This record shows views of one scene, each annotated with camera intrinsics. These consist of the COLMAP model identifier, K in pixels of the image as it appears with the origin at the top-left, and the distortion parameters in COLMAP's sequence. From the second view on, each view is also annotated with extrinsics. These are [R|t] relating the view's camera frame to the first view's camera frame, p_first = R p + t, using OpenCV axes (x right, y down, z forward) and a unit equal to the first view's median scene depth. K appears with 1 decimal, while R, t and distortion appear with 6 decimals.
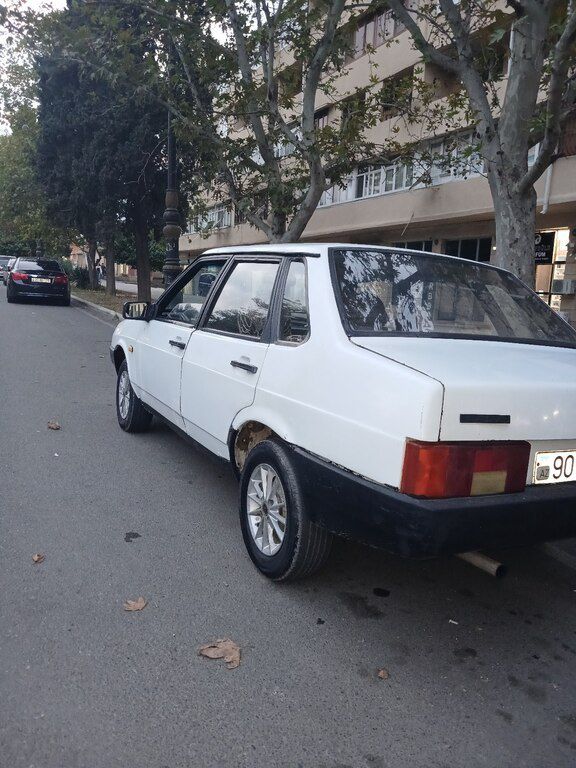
lens RADIAL K [[592.7, 0, 67.8], [0, 592.7, 383.2], [0, 0, 1]] dist [-0.006519, -0.004935]
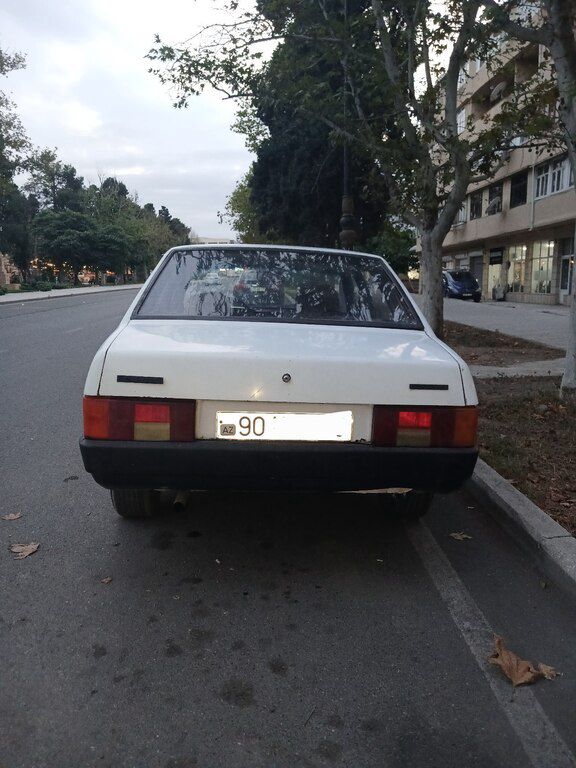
lens RADIAL K [[609.7, 0, 288.0], [0, 609.7, 384.0], [0, 0, 1]] dist [-0.003829, -0.003760]
pose [[0.915748, 0.008639, -0.401660, 1.390240], [-0.017918, 0.999652, -0.019350, 0.081541], [0.401354, 0.024917, 0.915584, -0.068067]]
